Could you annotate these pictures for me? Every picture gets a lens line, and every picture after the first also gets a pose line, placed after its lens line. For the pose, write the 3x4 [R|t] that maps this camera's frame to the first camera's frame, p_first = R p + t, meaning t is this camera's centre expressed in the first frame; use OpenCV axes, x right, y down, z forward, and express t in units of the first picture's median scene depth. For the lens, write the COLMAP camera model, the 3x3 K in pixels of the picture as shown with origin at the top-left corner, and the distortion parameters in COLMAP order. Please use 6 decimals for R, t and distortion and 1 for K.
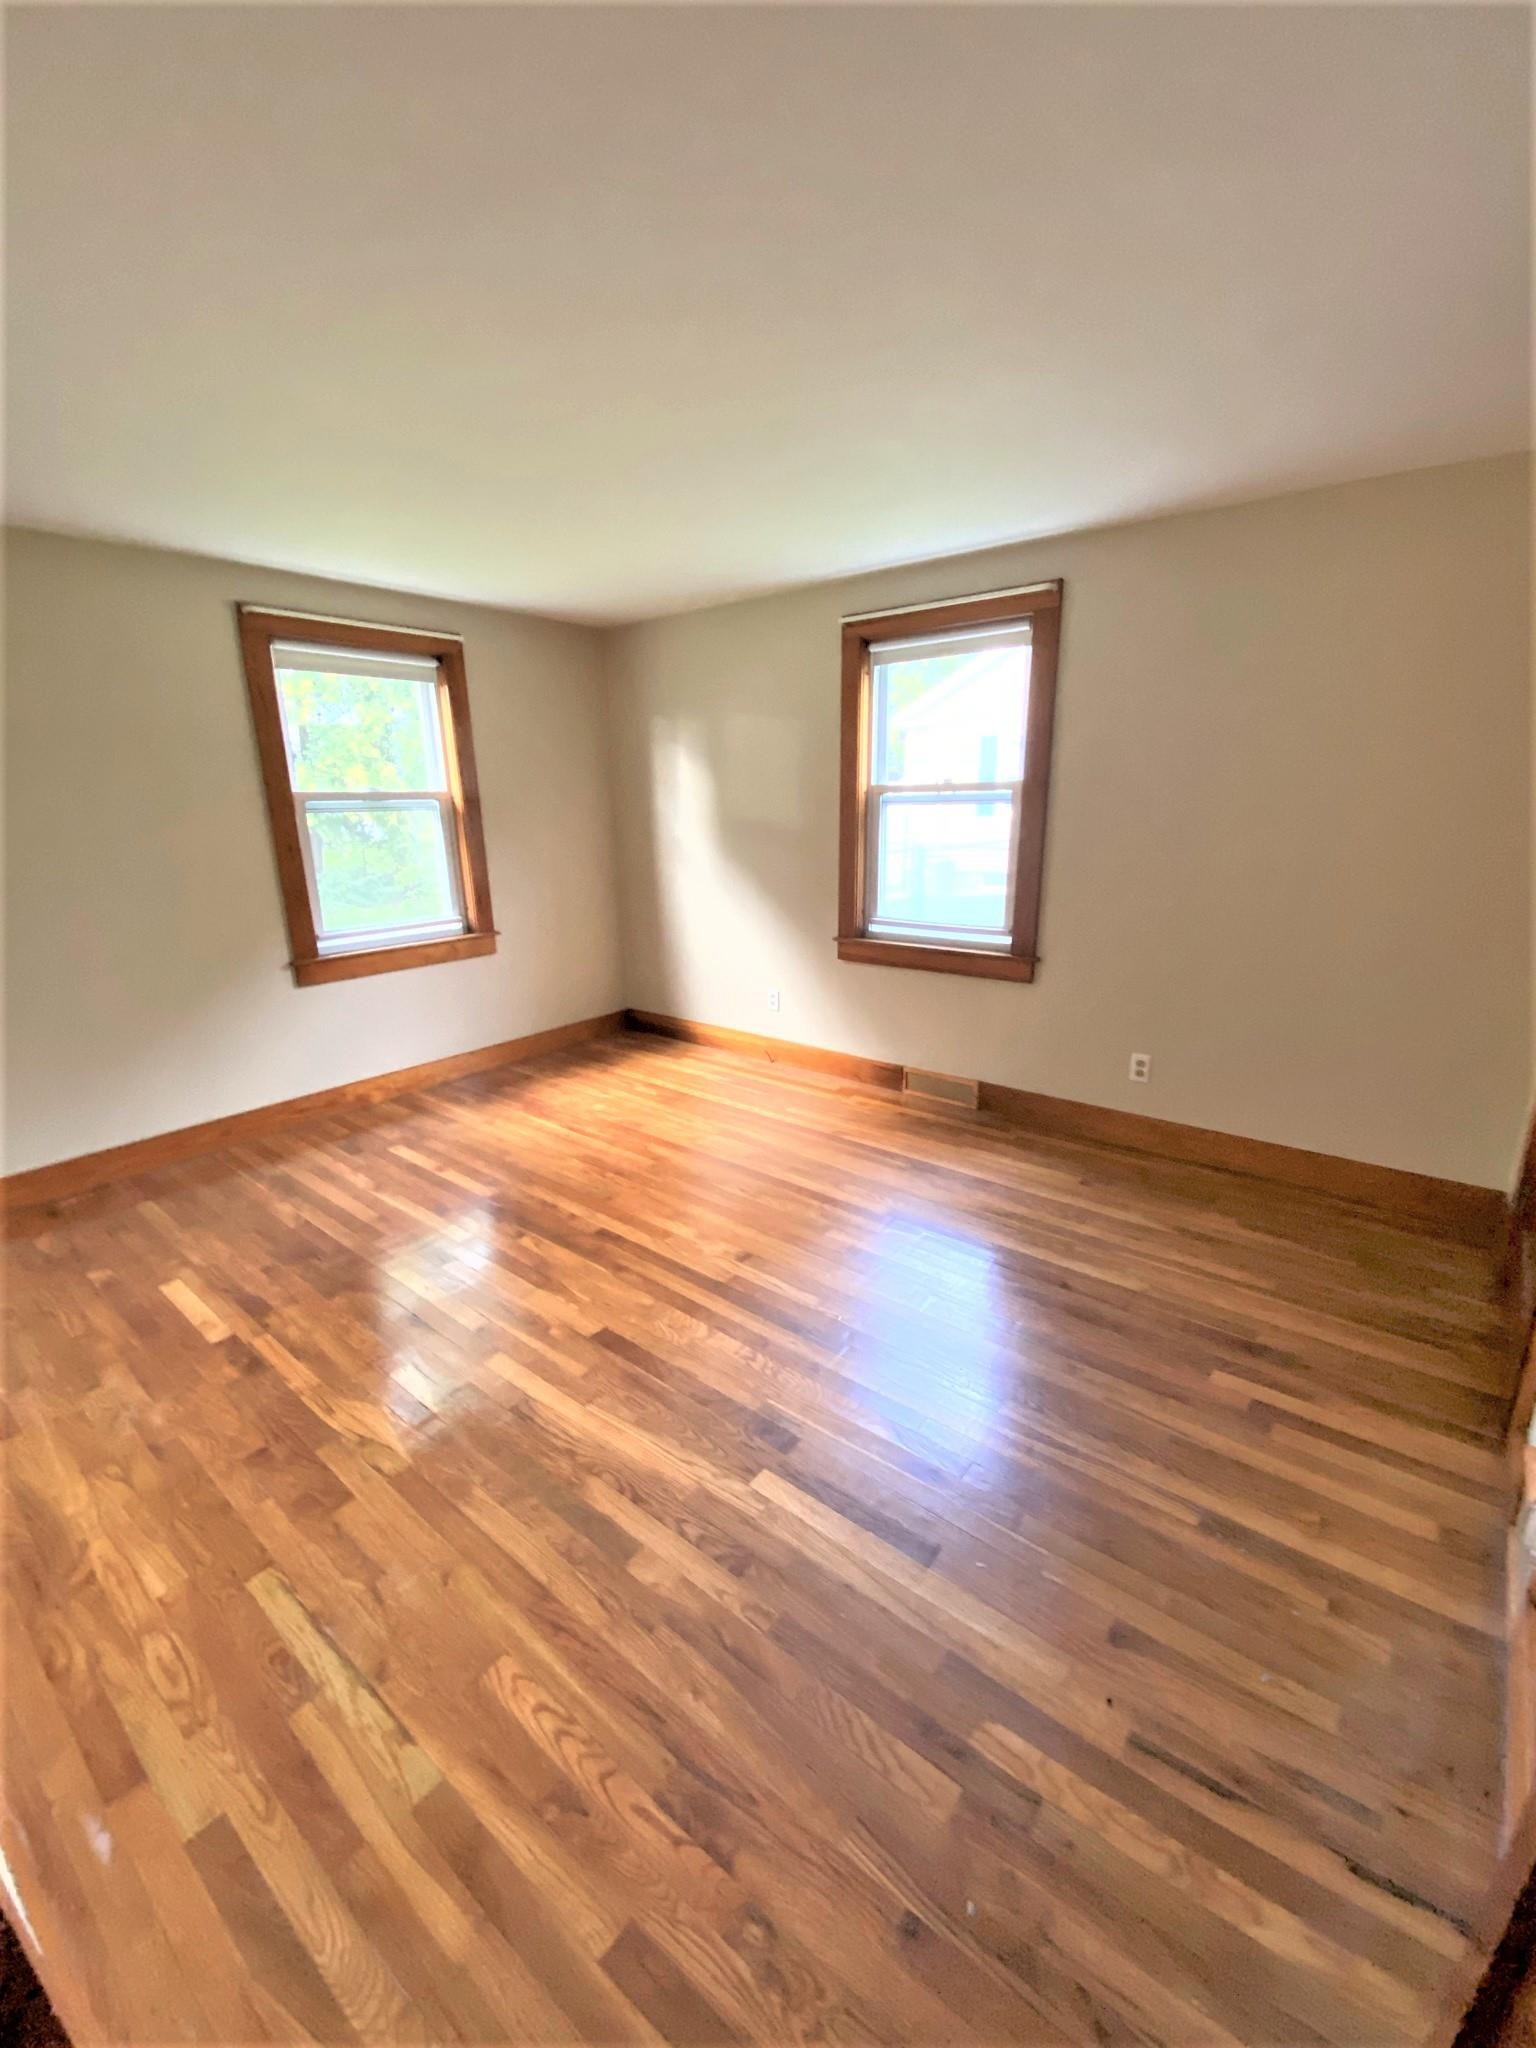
lens RADIAL K [[821.8, 0, 768.0], [0, 821.8, 1024.0], [0, 0, 1]] dist [0.012504, -0.017243]
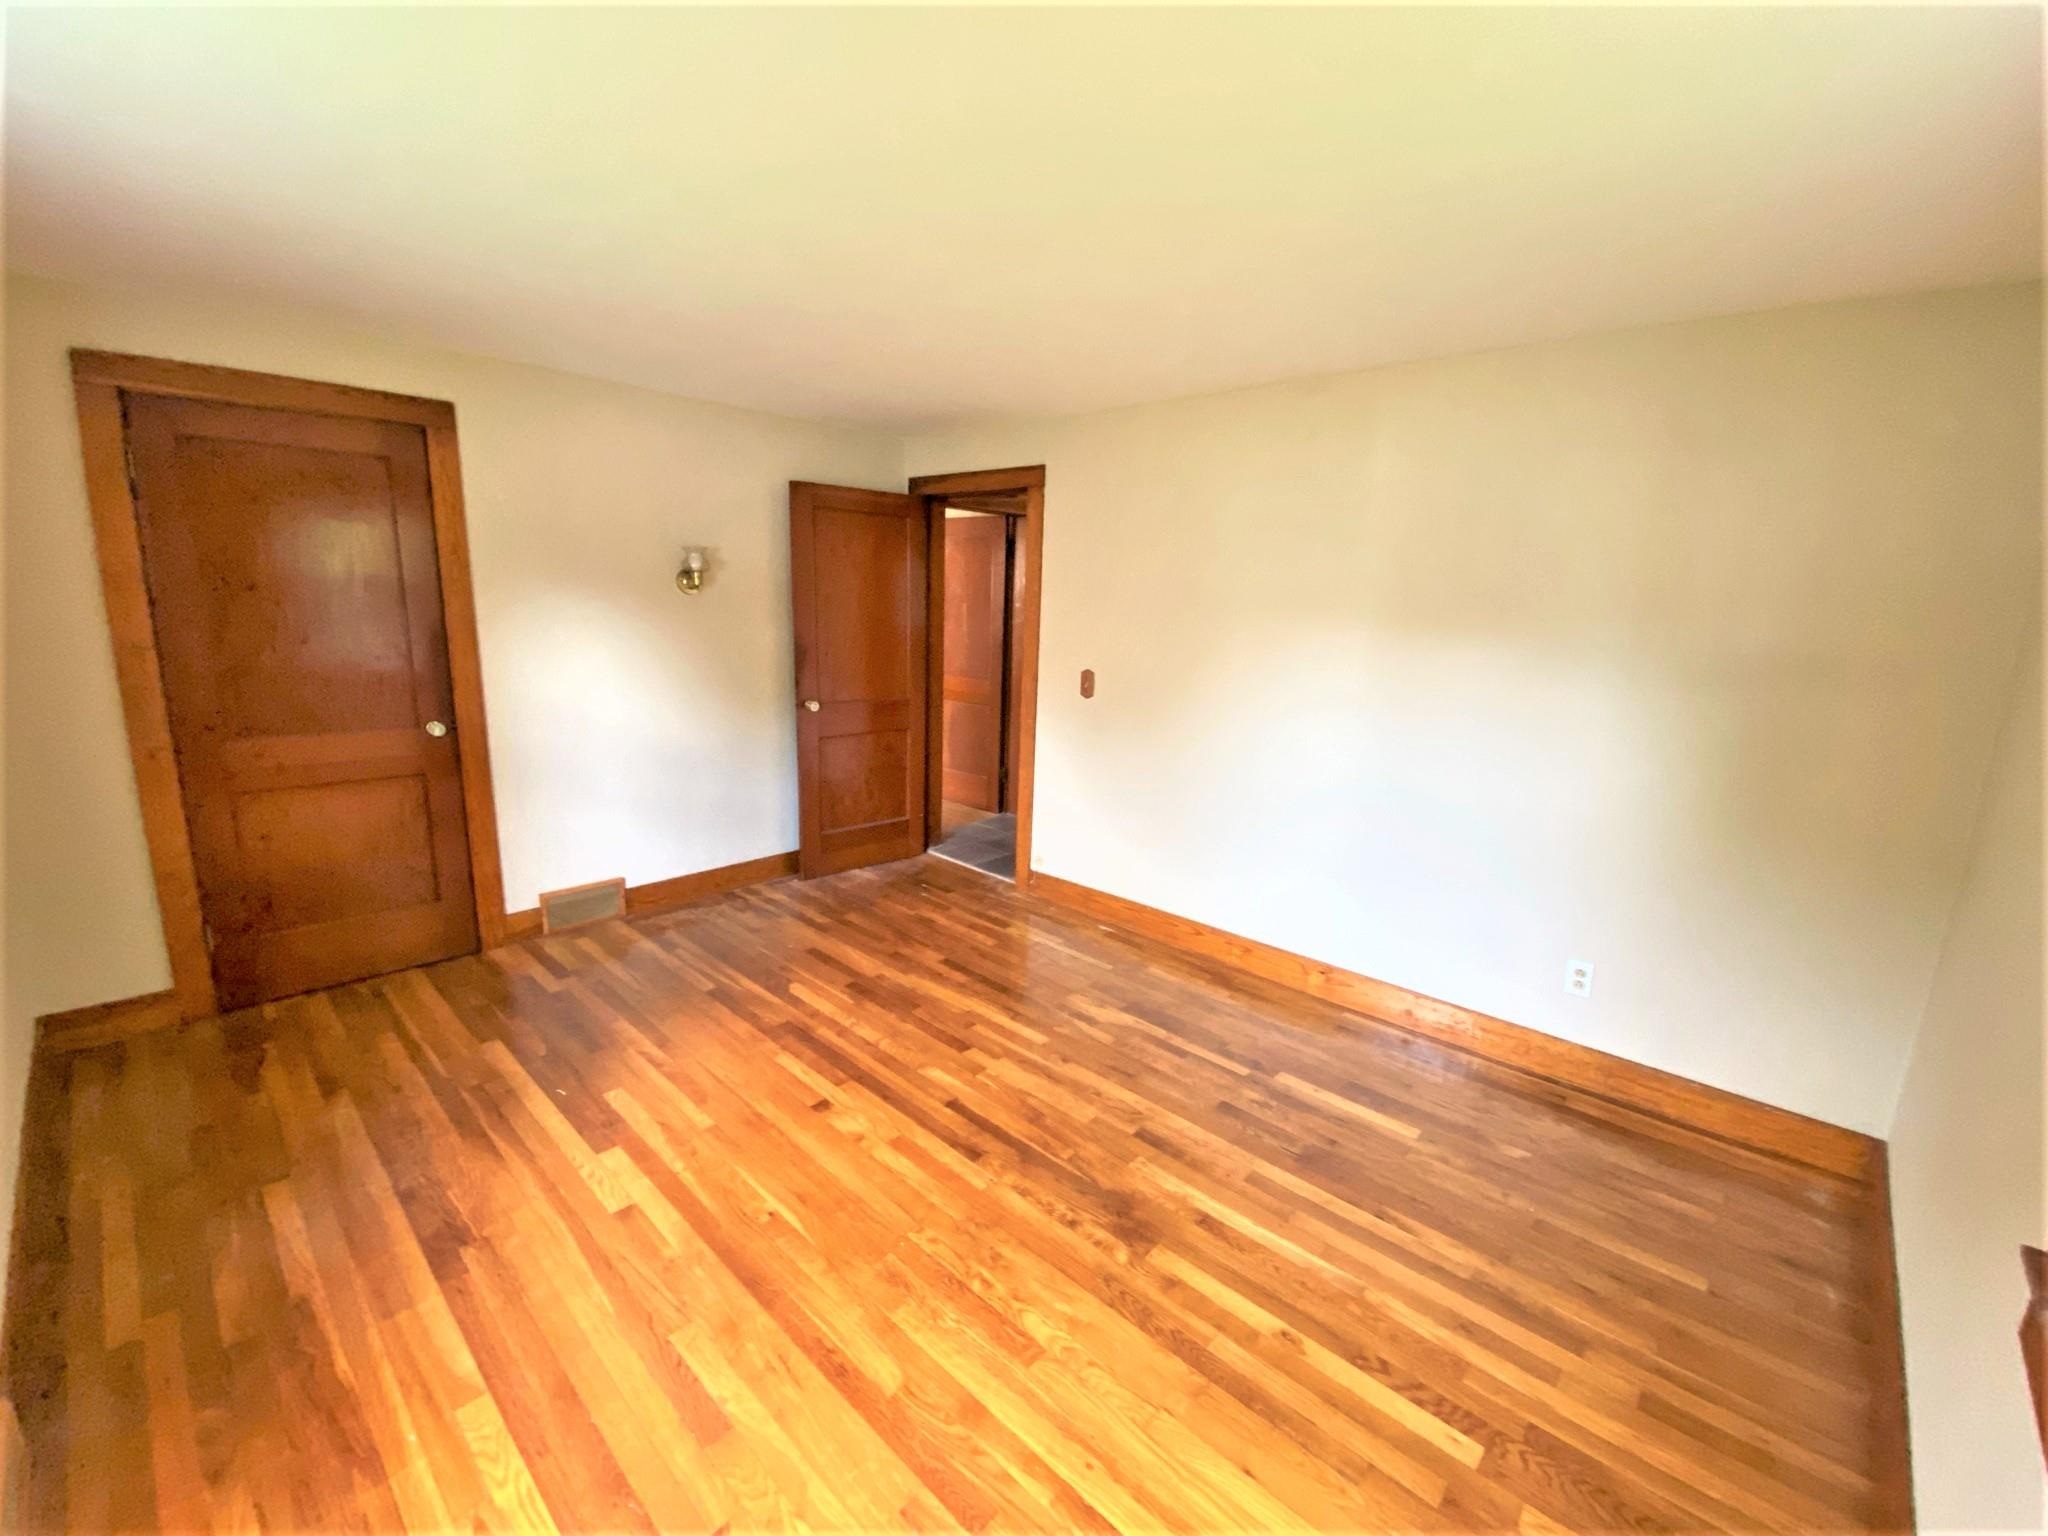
lens RADIAL K [[829.2, 0, 1017.1], [0, 829.2, 771.7], [0, 0, 1]] dist [0.054514, -0.042441]
pose [[-0.996733, -0.033647, 0.073427, -0.293135], [0.003931, 0.887813, 0.460188, -0.469130], [-0.080673, 0.458973, -0.884780, 1.561021]]
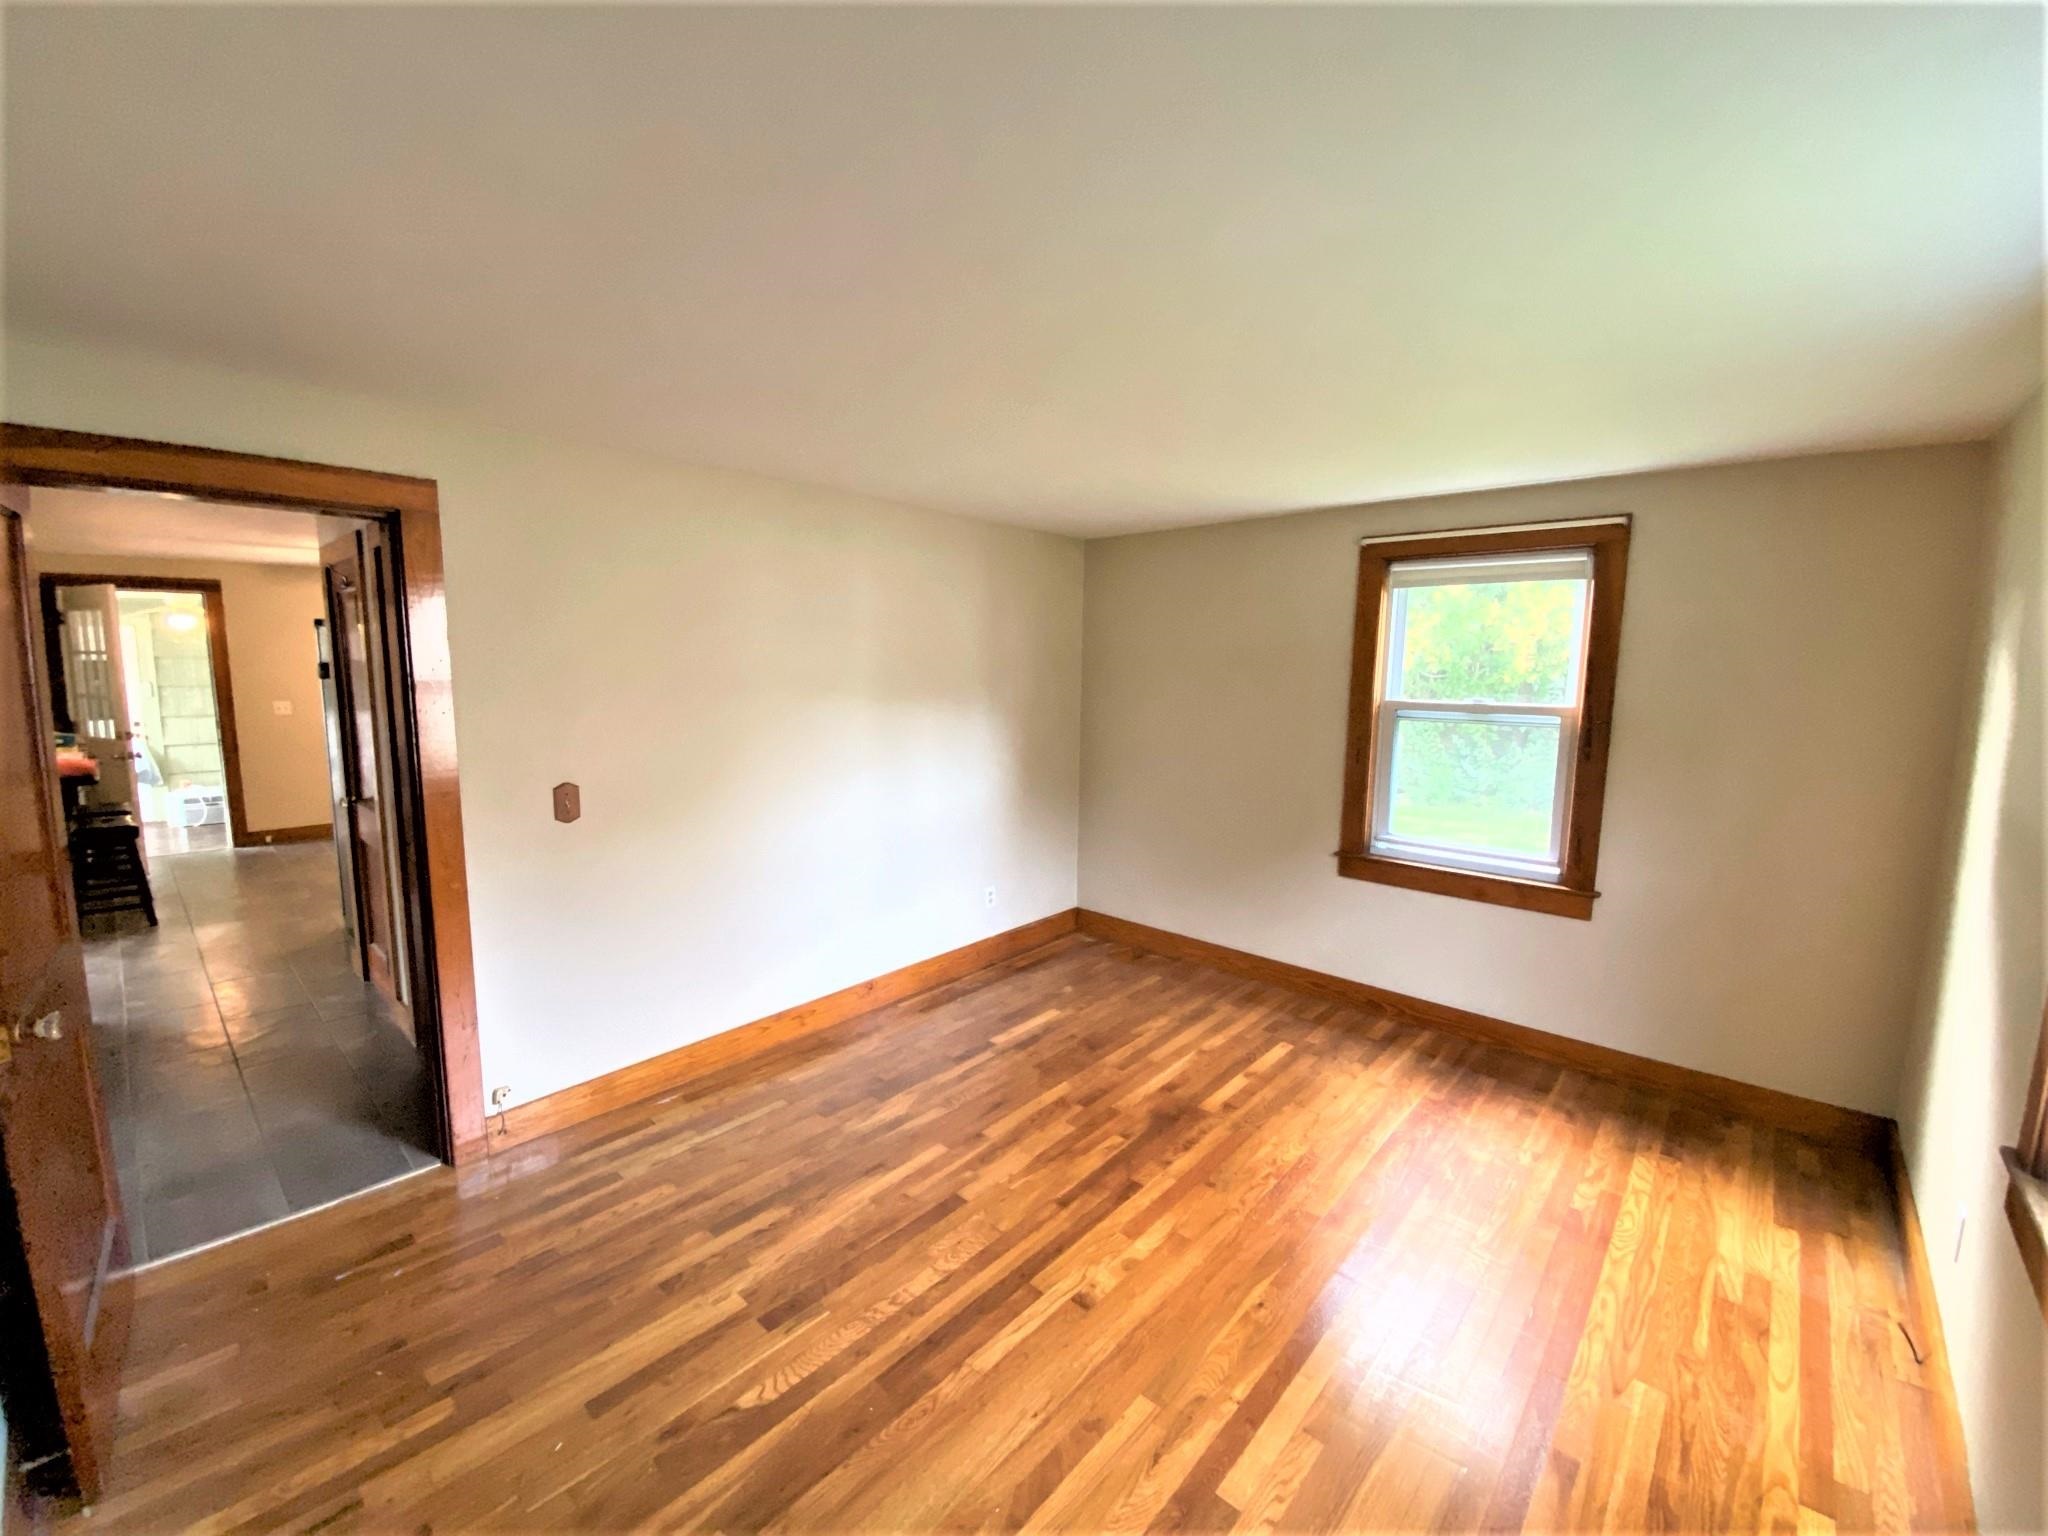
lens RADIAL K [[829.2, 0, 1017.1], [0, 829.2, 771.7], [0, 0, 1]] dist [0.054514, -0.042441]
pose [[-0.067432, 0.149334, -0.986485, 0.669306], [-0.274494, 0.947803, 0.162242, -0.305571], [0.959221, 0.281725, -0.022921, 0.764589]]
